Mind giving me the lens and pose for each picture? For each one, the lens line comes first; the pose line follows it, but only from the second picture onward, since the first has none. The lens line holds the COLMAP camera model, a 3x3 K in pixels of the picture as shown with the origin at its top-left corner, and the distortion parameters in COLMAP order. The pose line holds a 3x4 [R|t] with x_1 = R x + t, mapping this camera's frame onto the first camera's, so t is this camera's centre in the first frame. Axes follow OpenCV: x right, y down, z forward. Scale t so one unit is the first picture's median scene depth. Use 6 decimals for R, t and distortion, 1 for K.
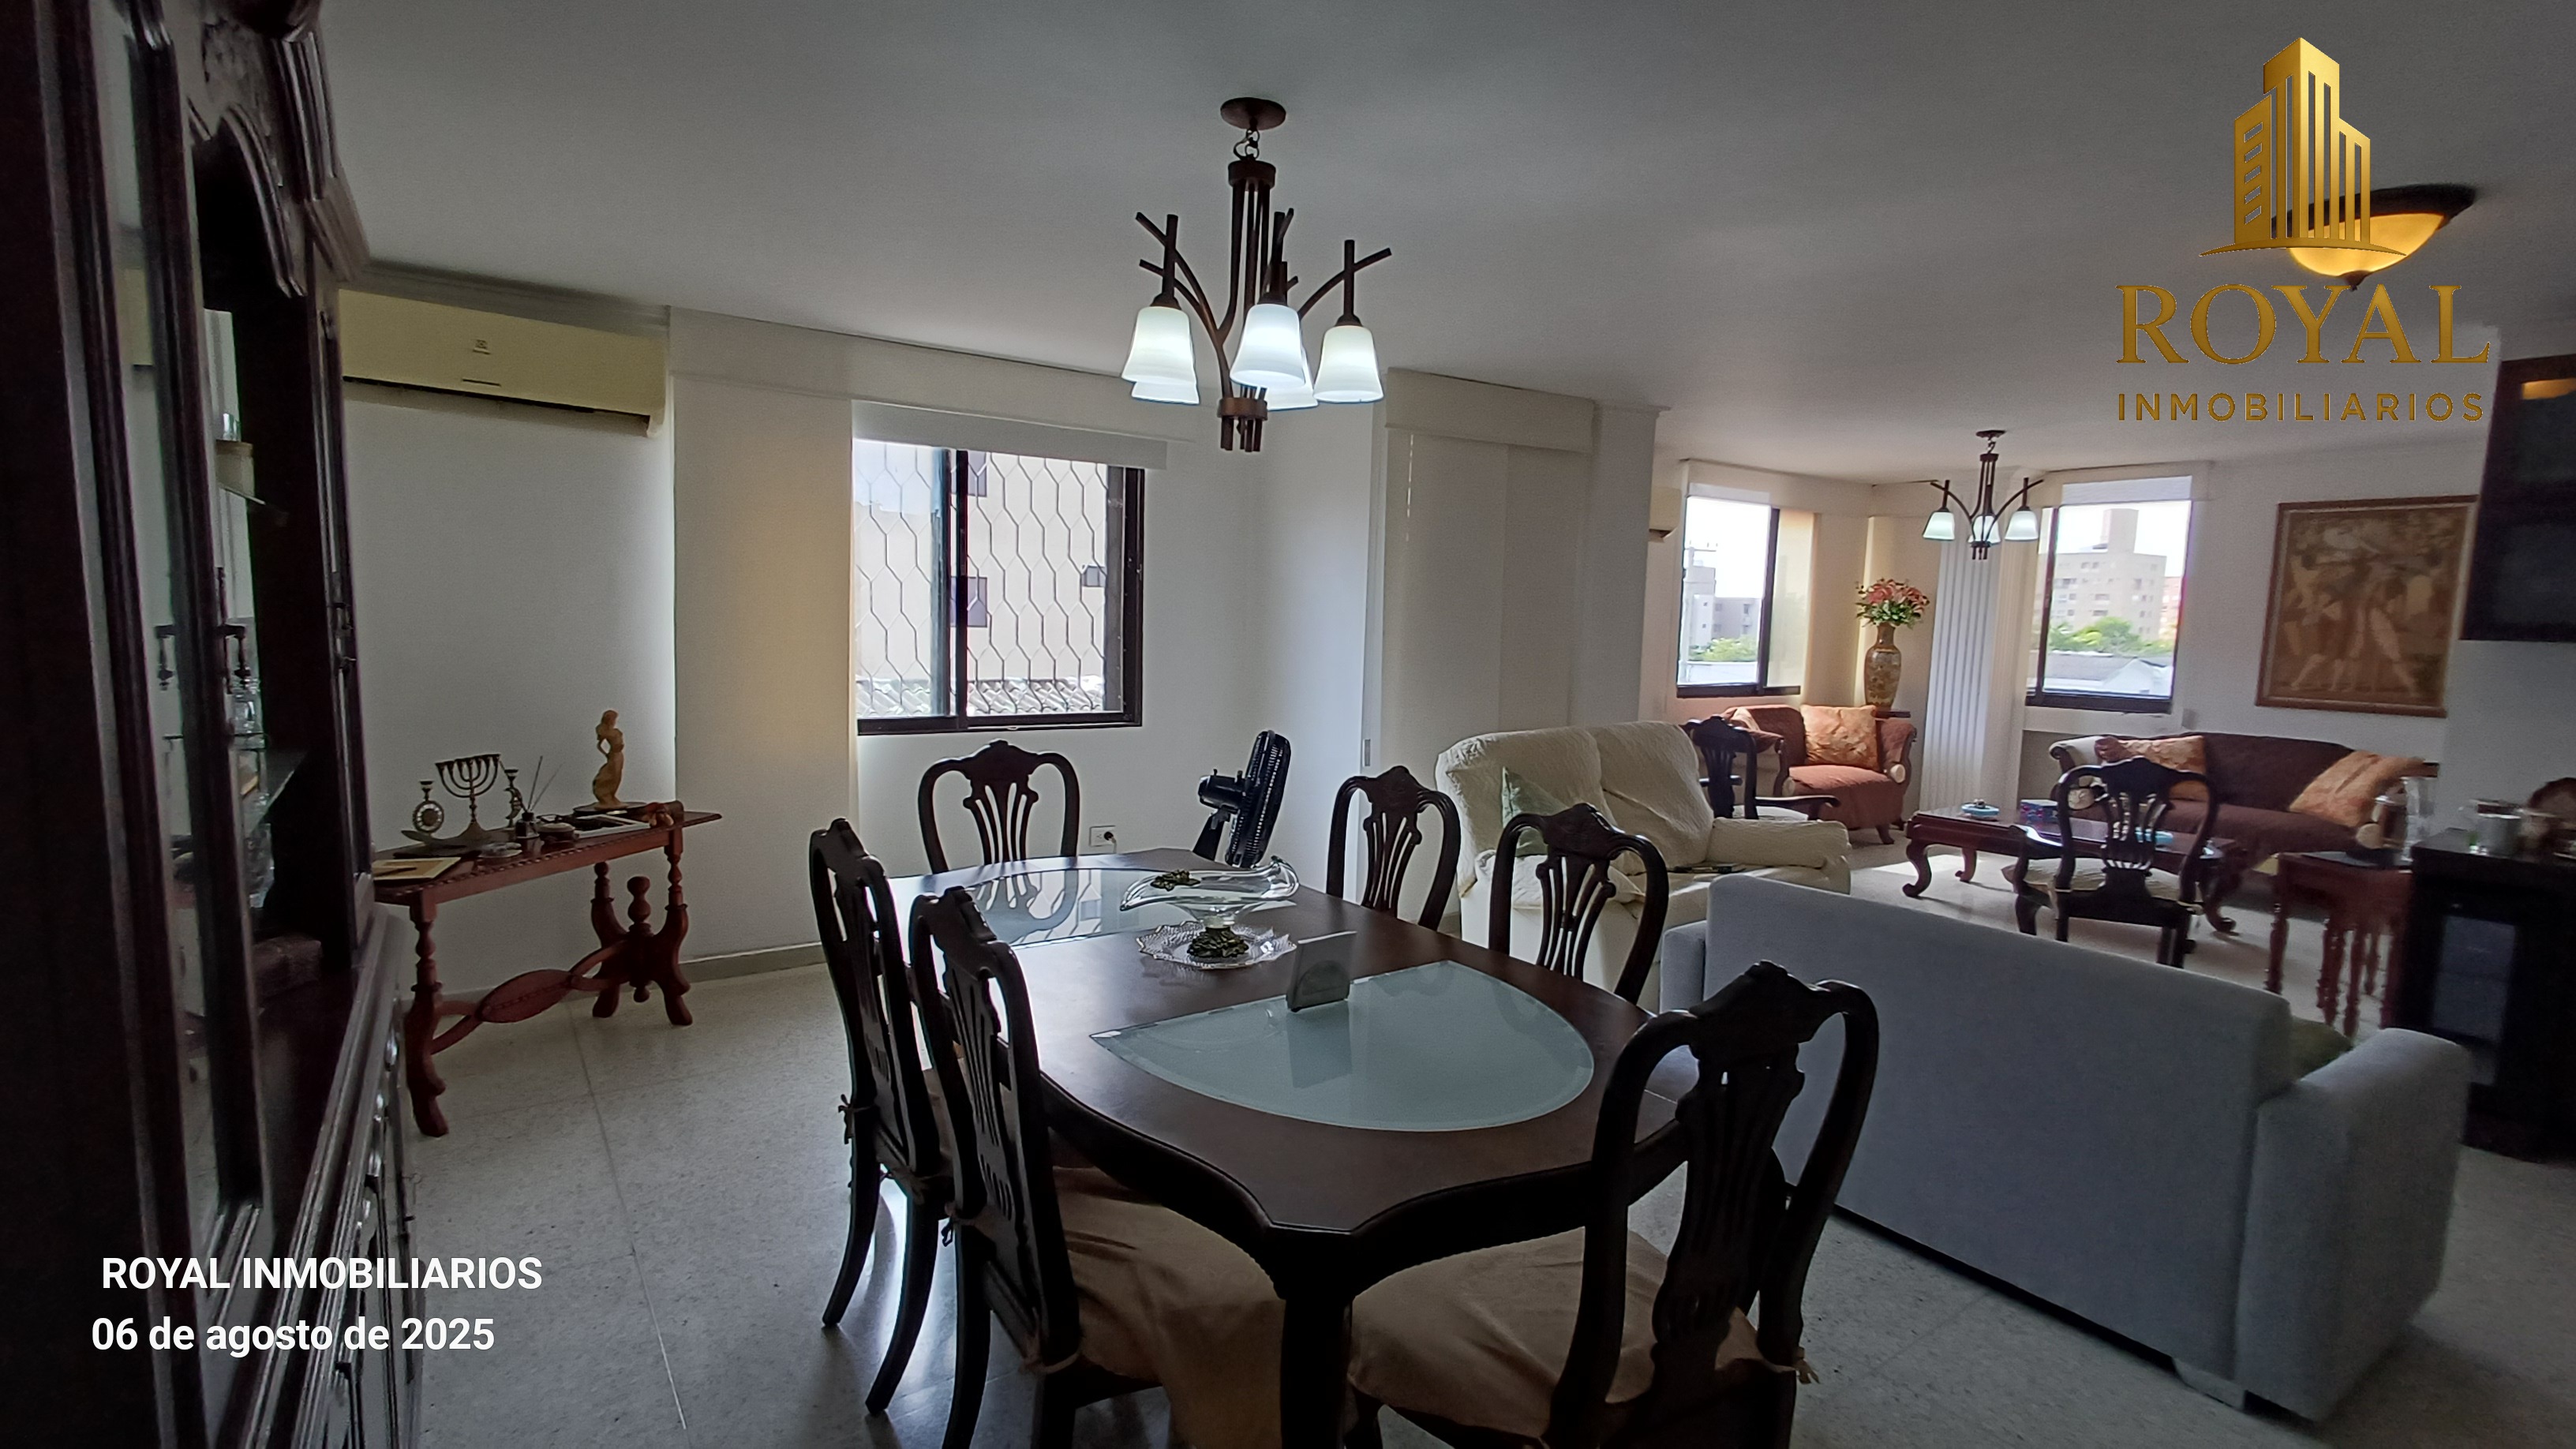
lens RADIAL K [[1206.4, 0, 1274.1], [0, 1206.4, 737.4], [0, 0, 1]] dist [0.013711, 0.001841]
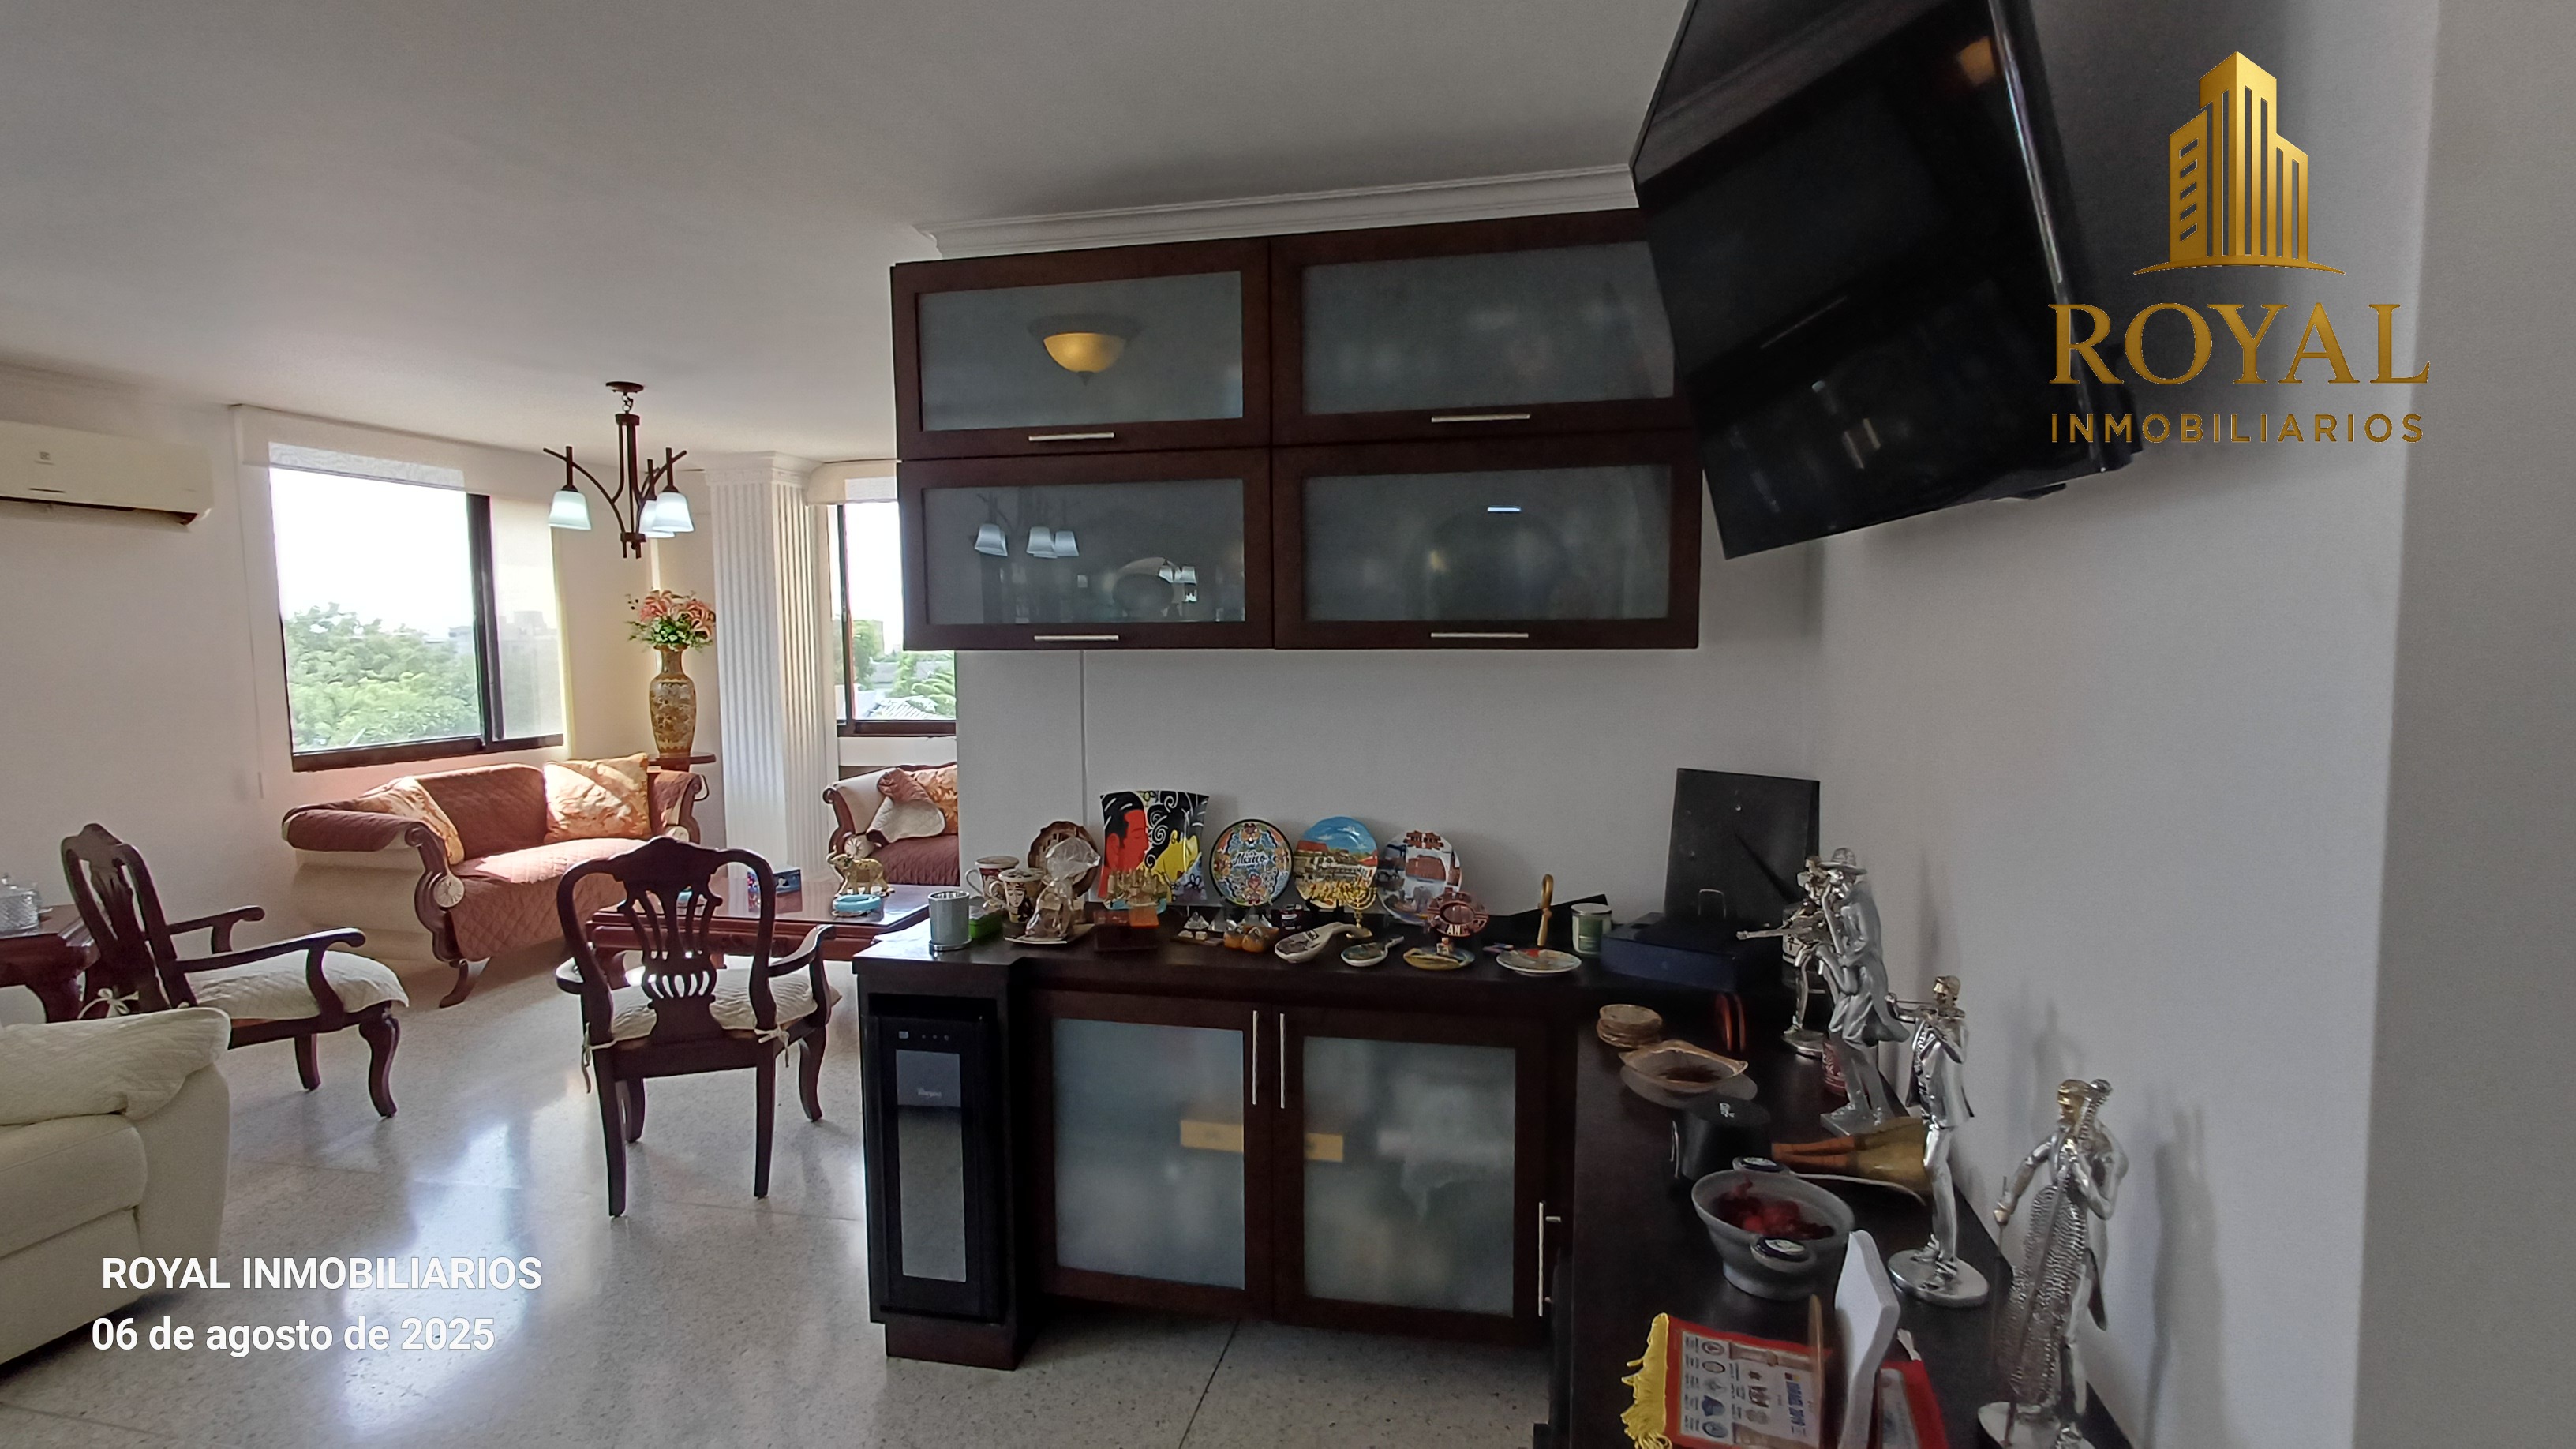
lens RADIAL K [[1191.8, 0, 1300.4], [0, 1191.8, 729.2], [0, 0, 1]] dist [0.002361, 0.000219]
pose [[0.757838, -0.083965, 0.647017, 0.498727], [0.100347, 0.994885, 0.011574, -0.013278], [-0.644680, 0.056155, 0.762387, 0.233513]]
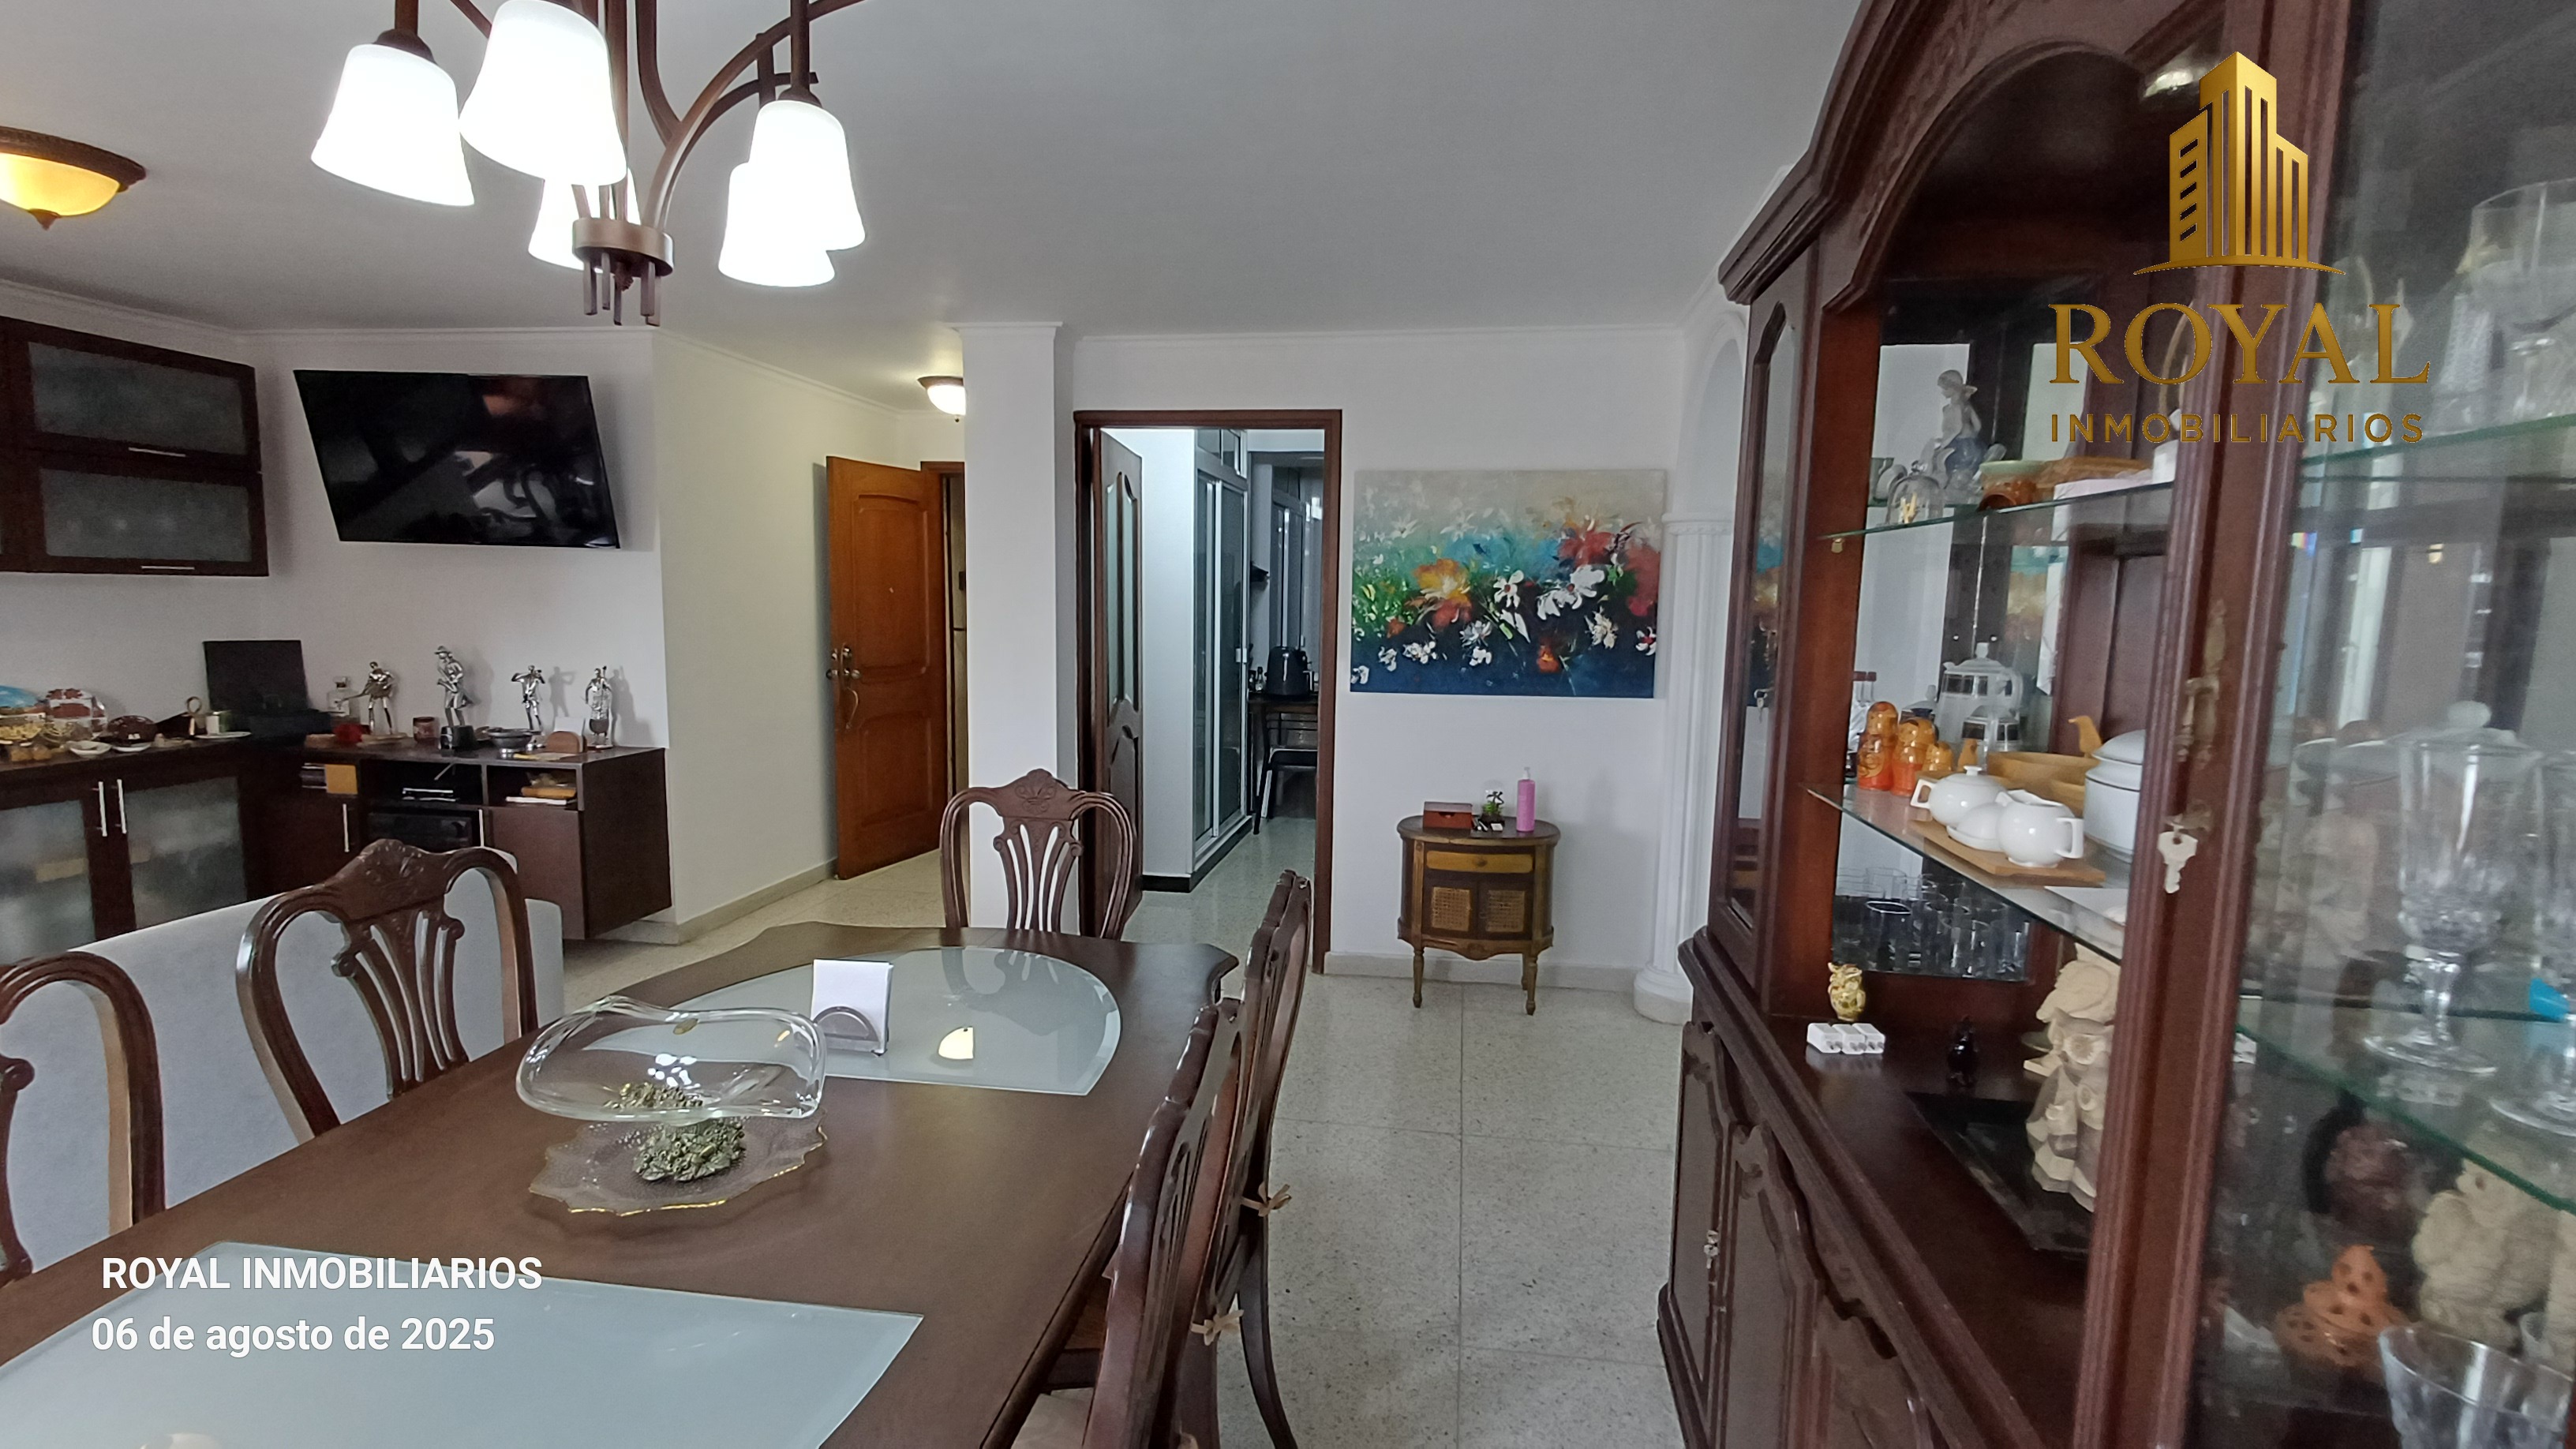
lens RADIAL K [[1207.7, 0, 1300.3], [0, 1207.7, 726.7], [0, 0, 1]] dist [0.007850, 0.000436]
pose [[-0.730423, -0.117323, 0.672843, -0.334494], [0.039370, 0.976265, 0.212970, -0.078766], [-0.681859, 0.182048, -0.708468, 0.612319]]
